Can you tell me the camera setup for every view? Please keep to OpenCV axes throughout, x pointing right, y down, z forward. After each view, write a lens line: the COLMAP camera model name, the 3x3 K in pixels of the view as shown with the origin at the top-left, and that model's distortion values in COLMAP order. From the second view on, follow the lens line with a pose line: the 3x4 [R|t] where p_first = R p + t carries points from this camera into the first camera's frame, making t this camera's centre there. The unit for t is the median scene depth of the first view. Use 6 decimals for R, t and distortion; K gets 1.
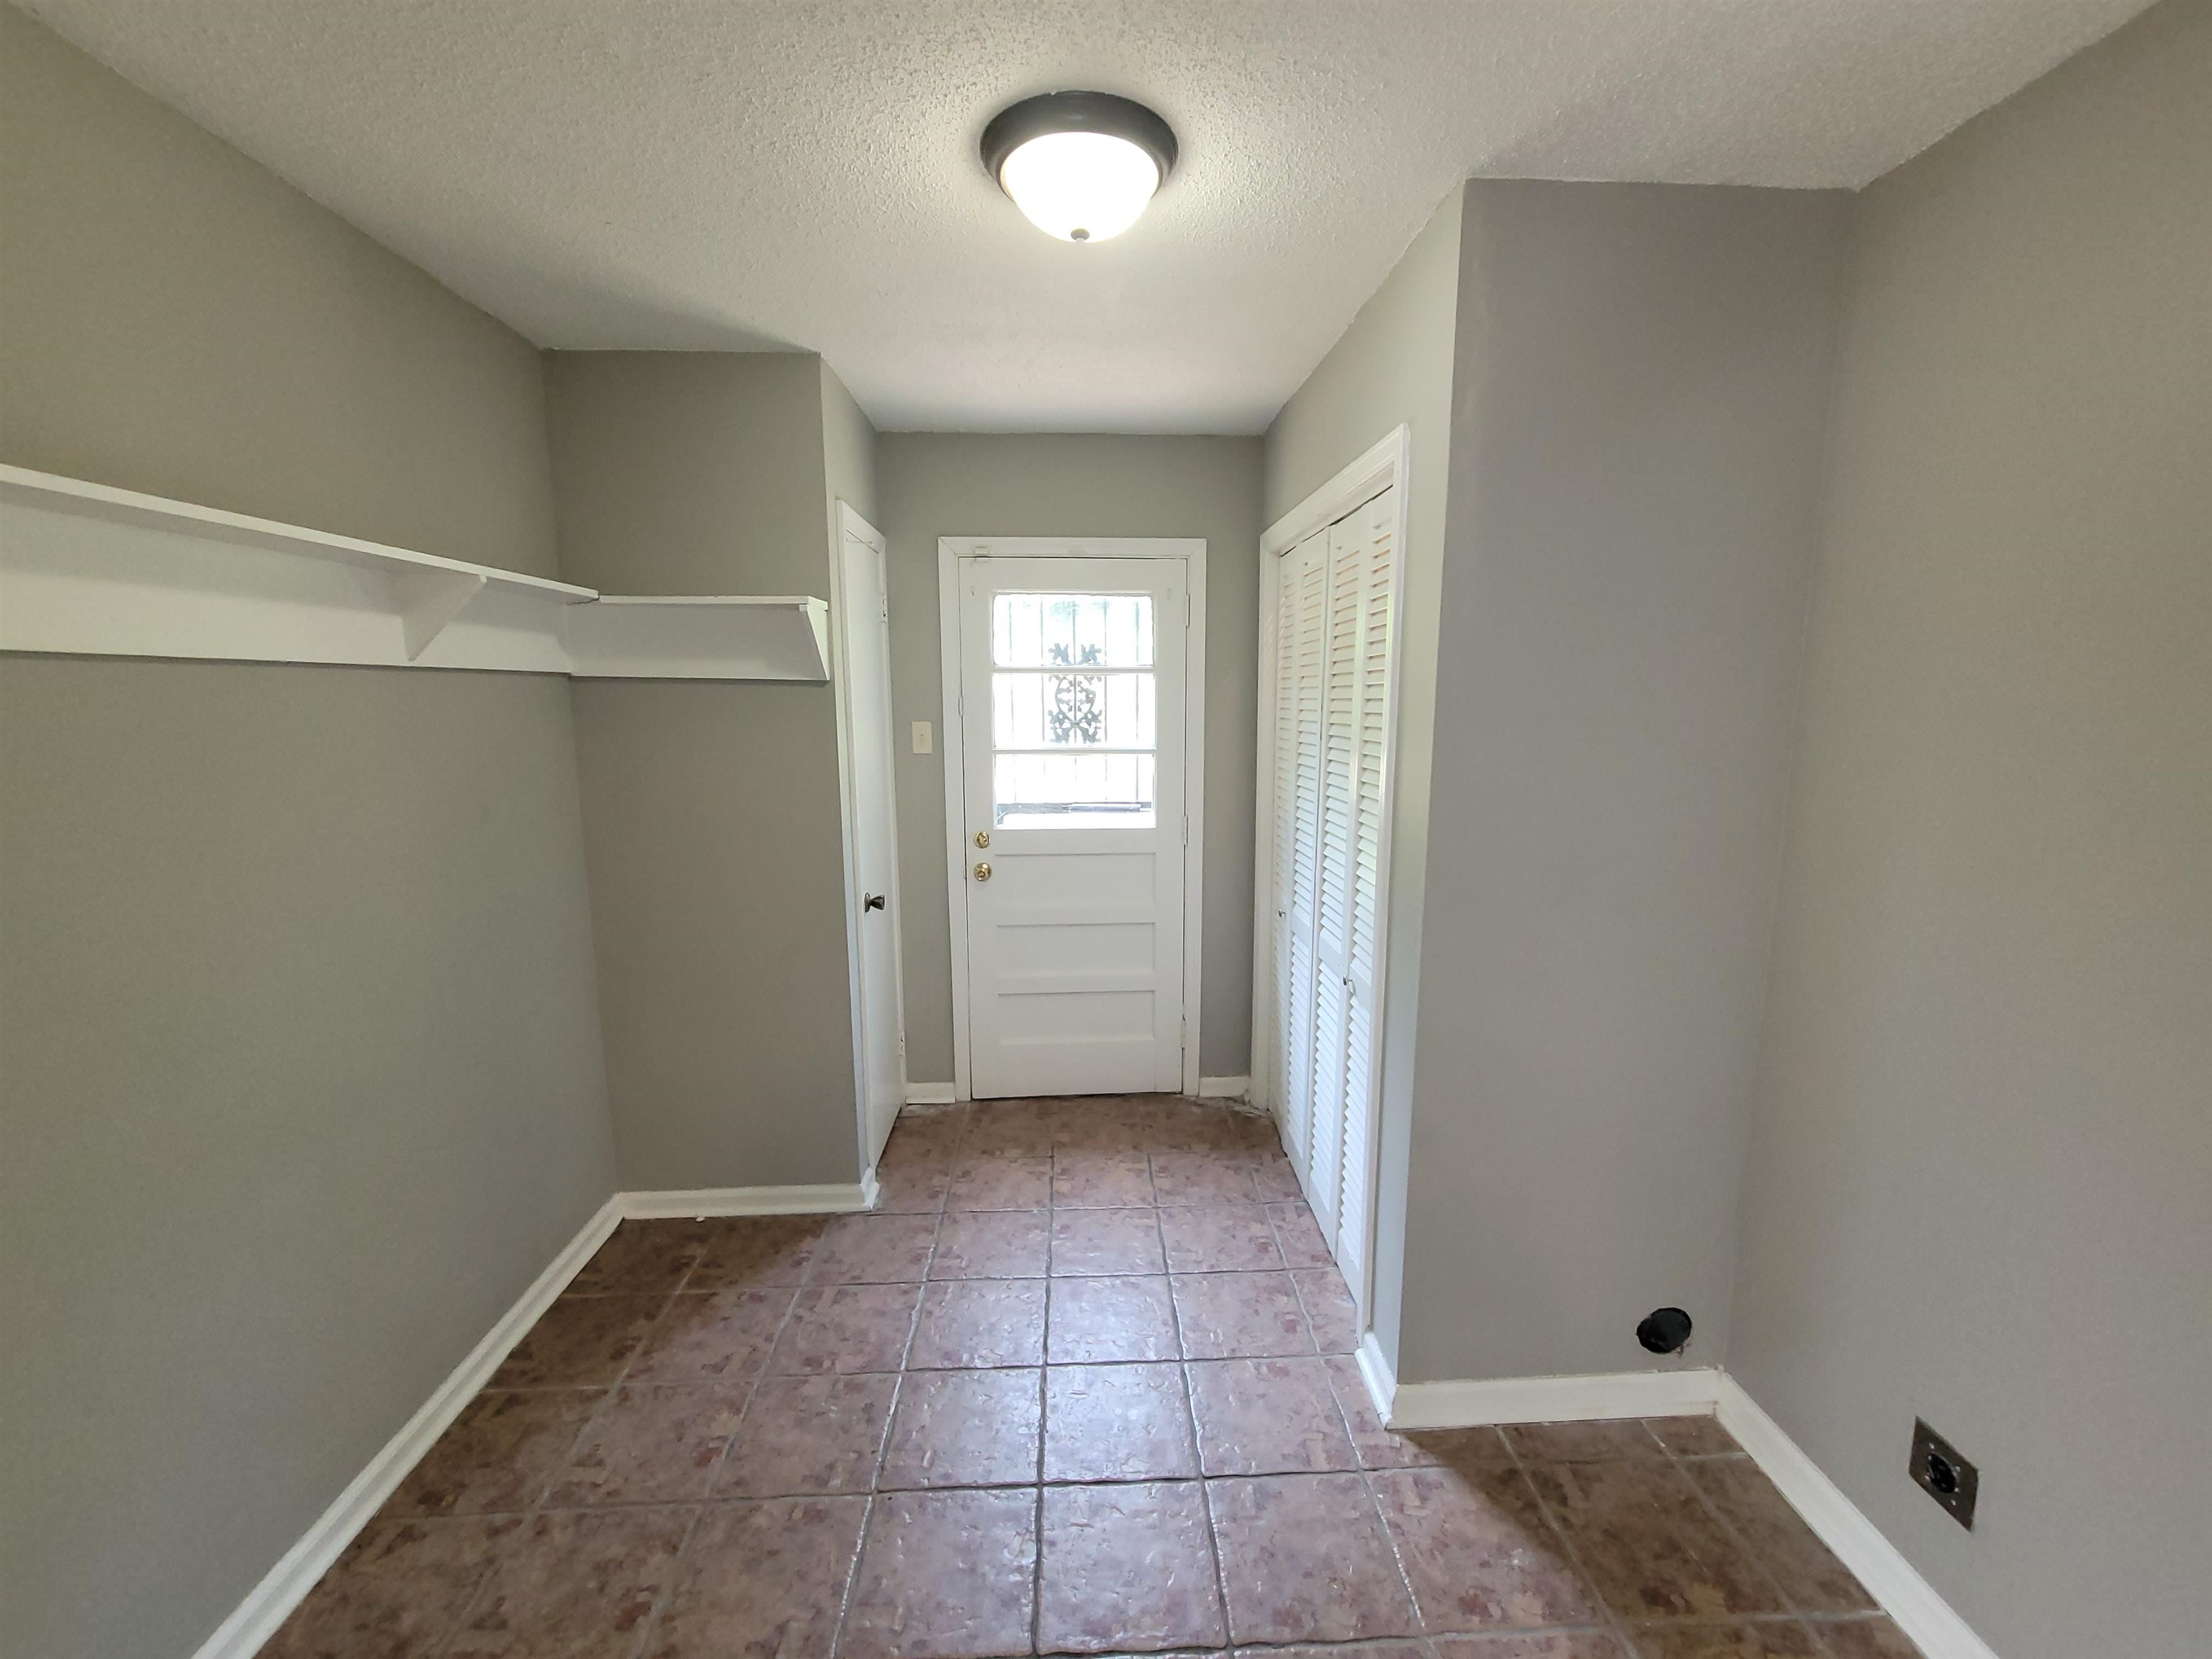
lens RADIAL K [[905.0, 0, 1106.4], [0, 905.0, 829.2], [0, 0, 1]] dist [-0.001623, -0.000825]
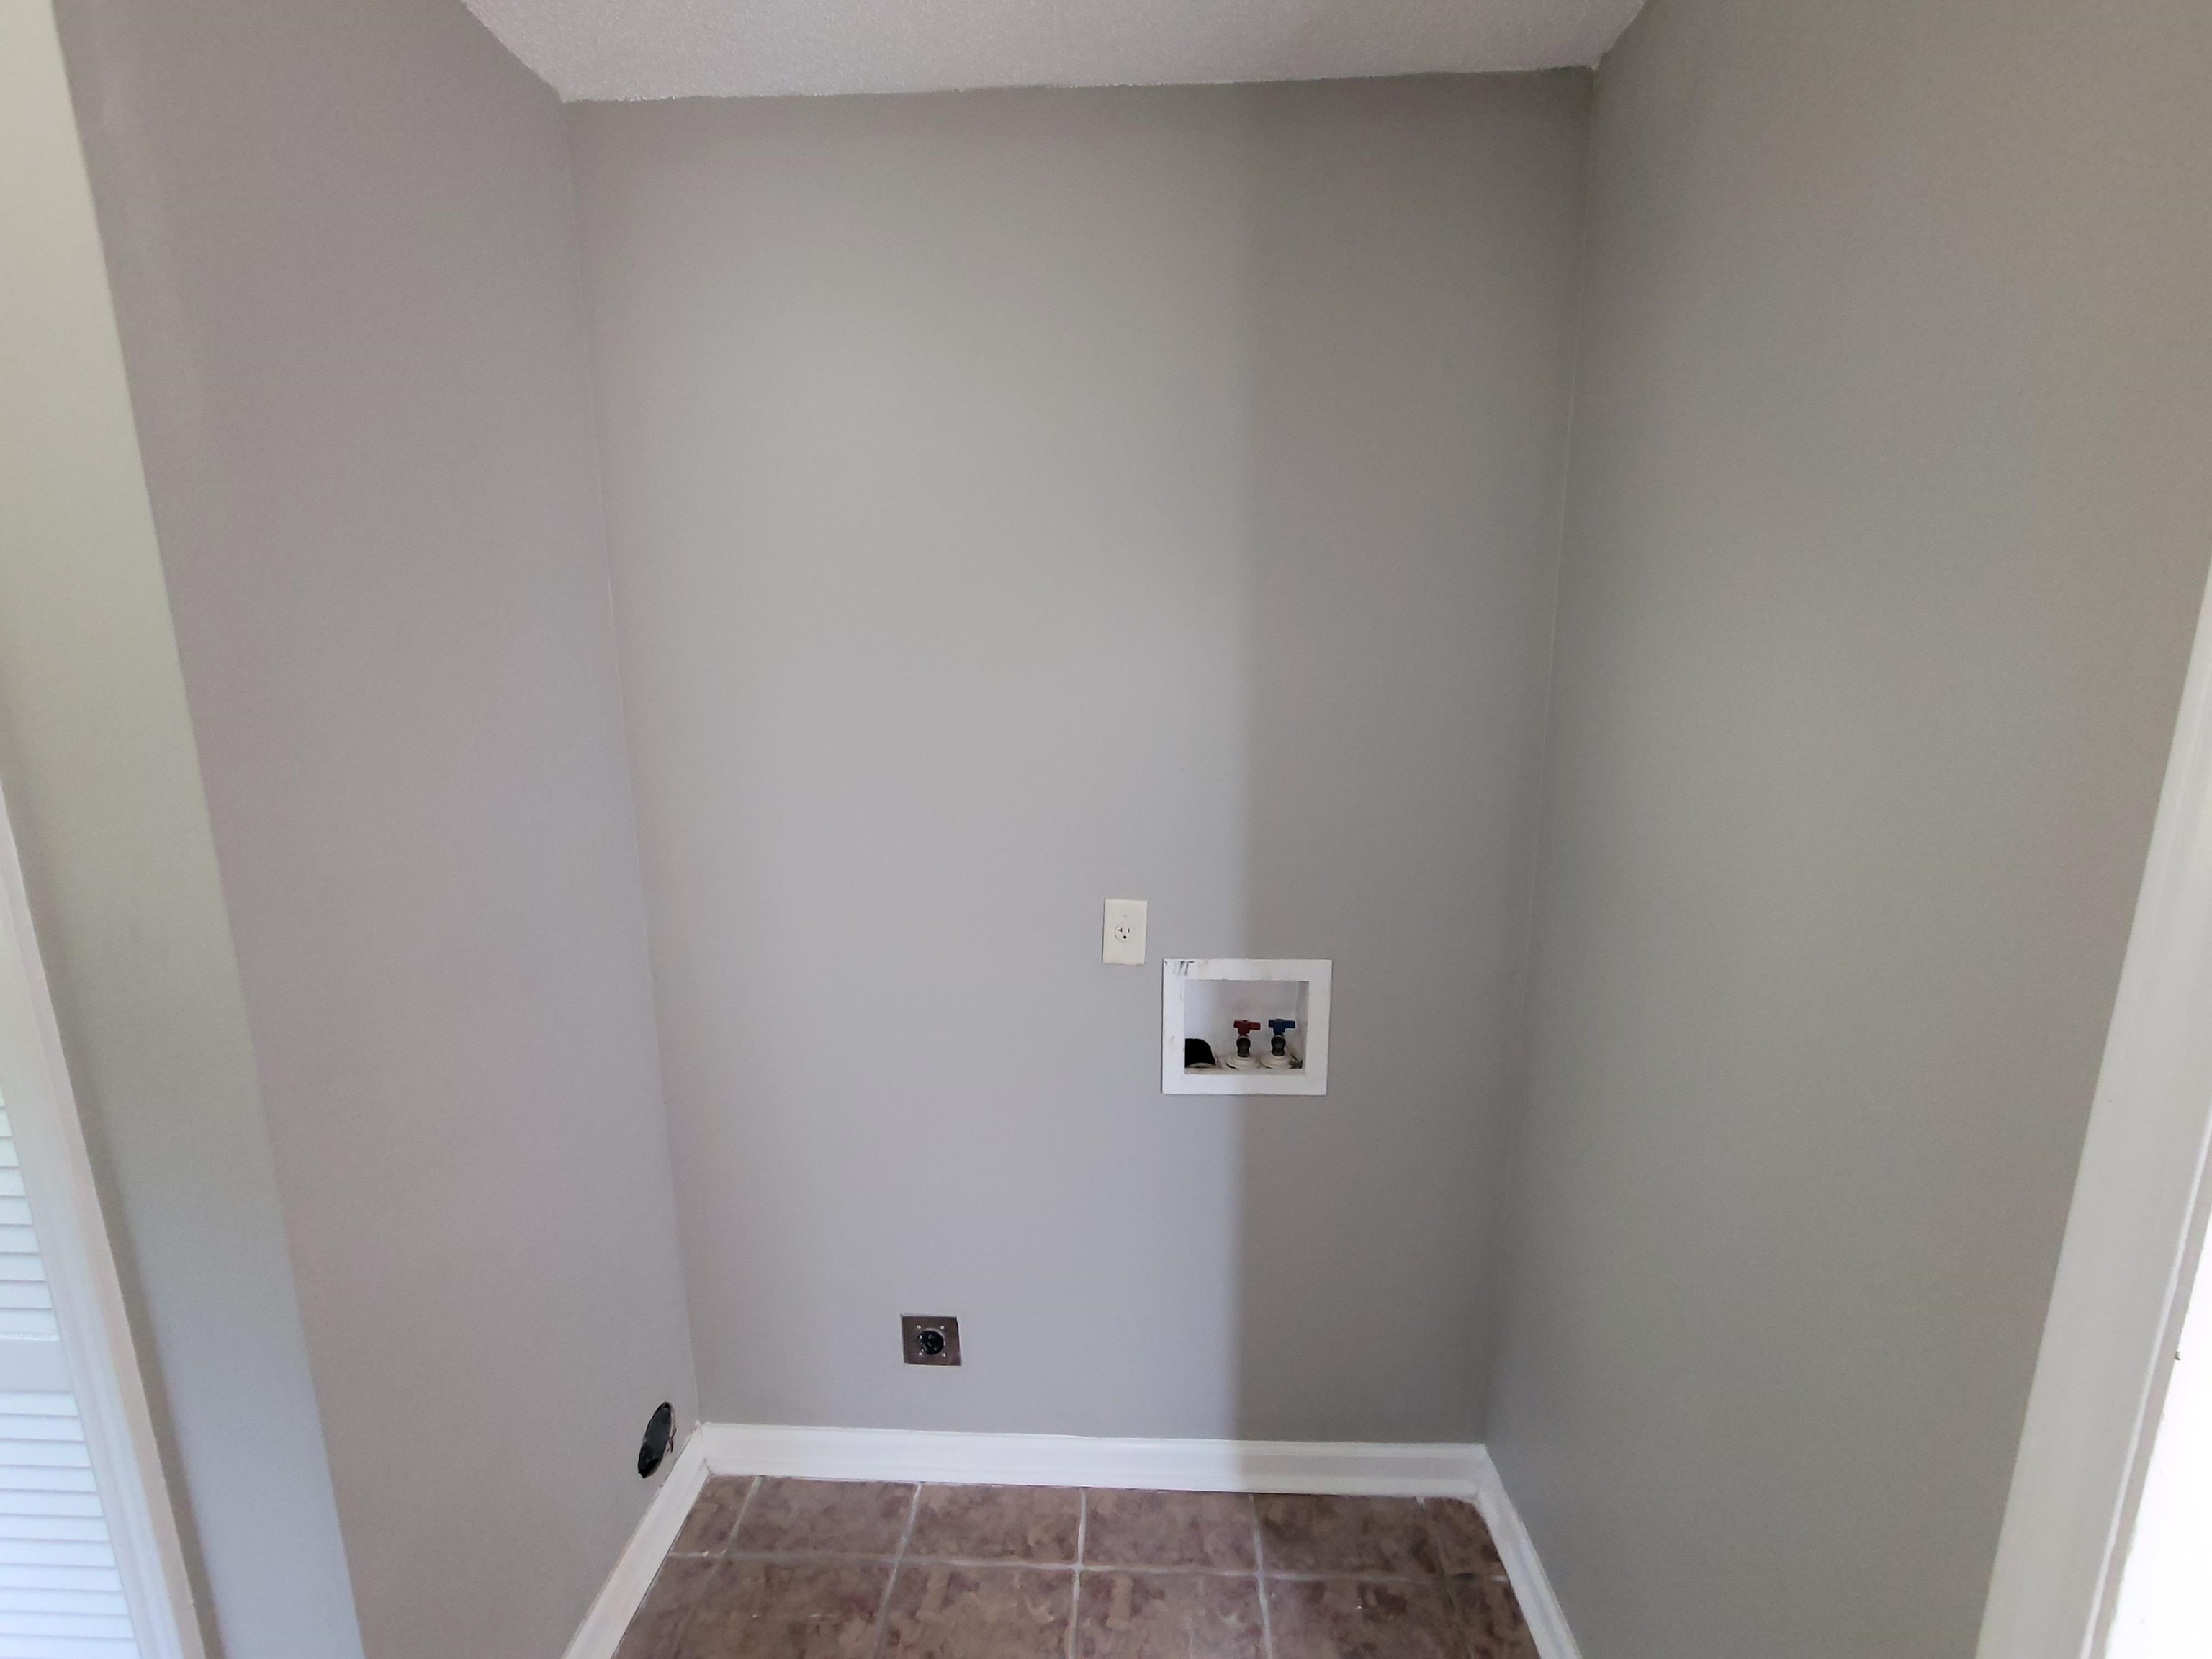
lens RADIAL K [[905.0, 0, 1106.2], [0, 905.0, 831.9], [0, 0, 1]] dist [-0.001623, -0.000825]
pose [[0.080292, -0.184150, 0.979613, -0.085521], [0.159094, 0.972555, 0.169783, -0.089191], [-0.983993, 0.142219, 0.107385, 0.458501]]
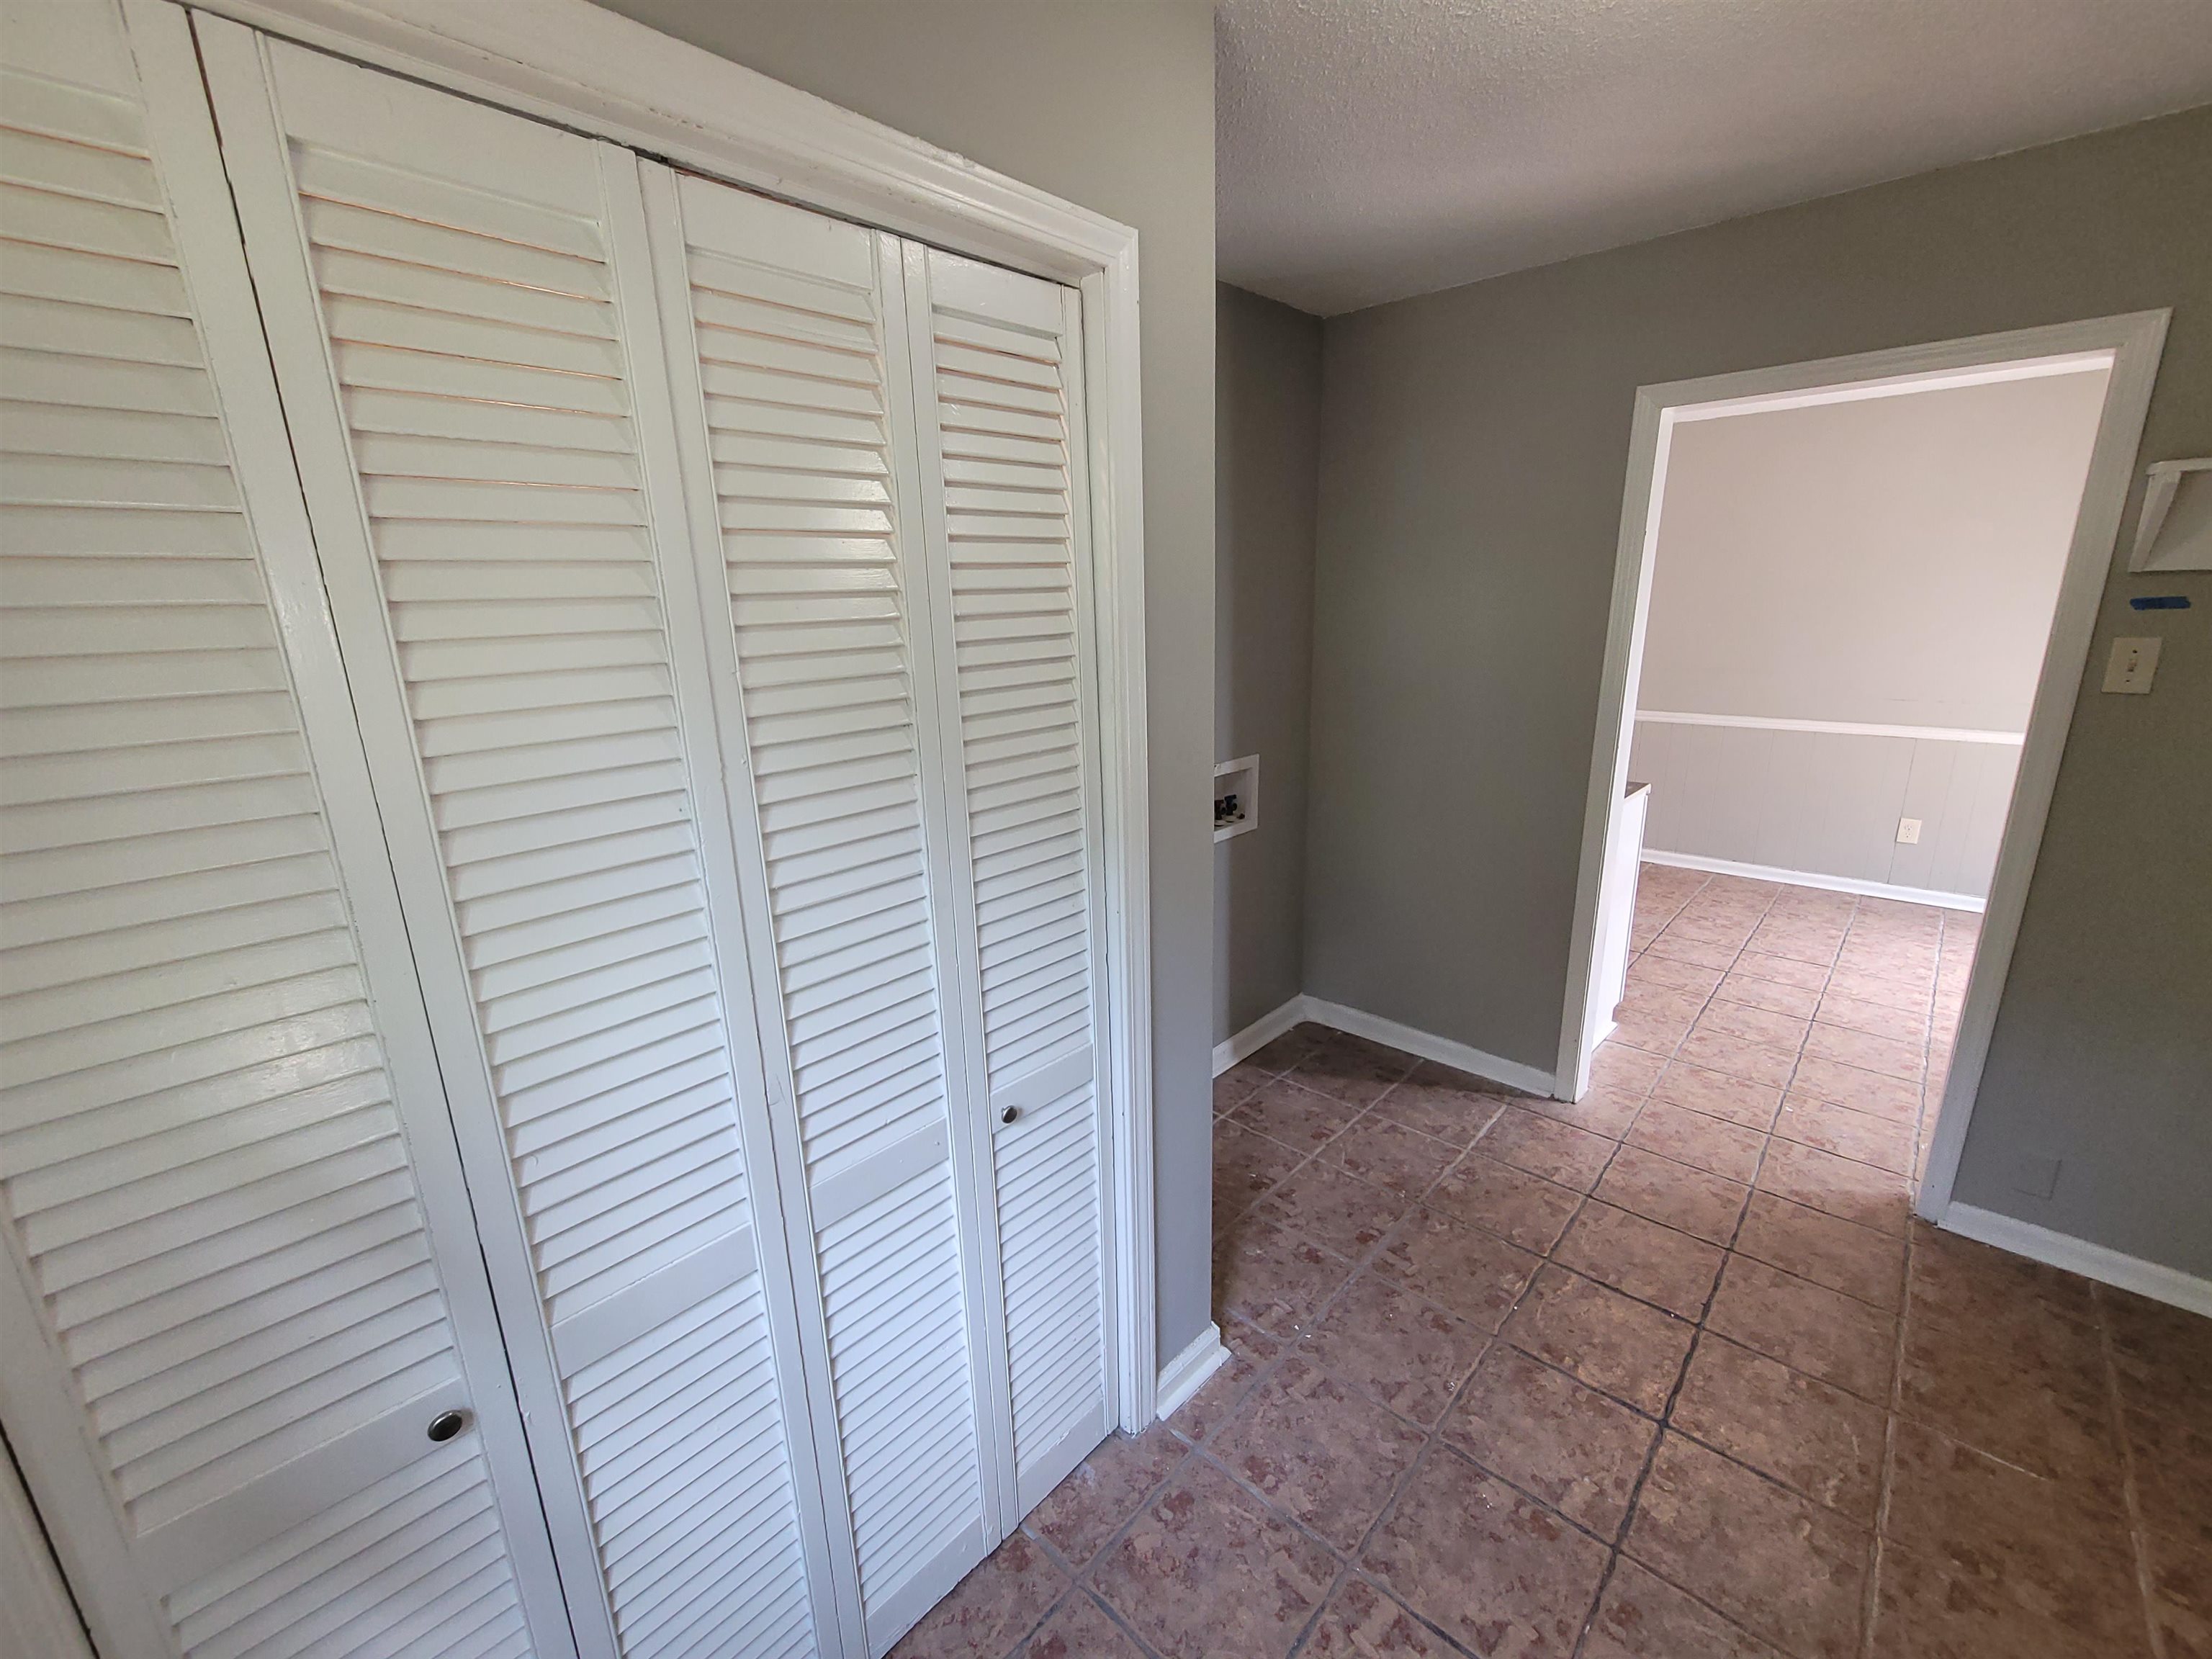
lens RADIAL K [[905.0, 0, 1103.5], [0, 905.0, 831.7], [0, 0, 1]] dist [-0.001623, -0.000825]
pose [[-0.696402, -0.166945, 0.697964, -0.213384], [0.134682, 0.924883, 0.355602, -0.275387], [-0.704901, 0.341645, -0.621606, 1.594888]]
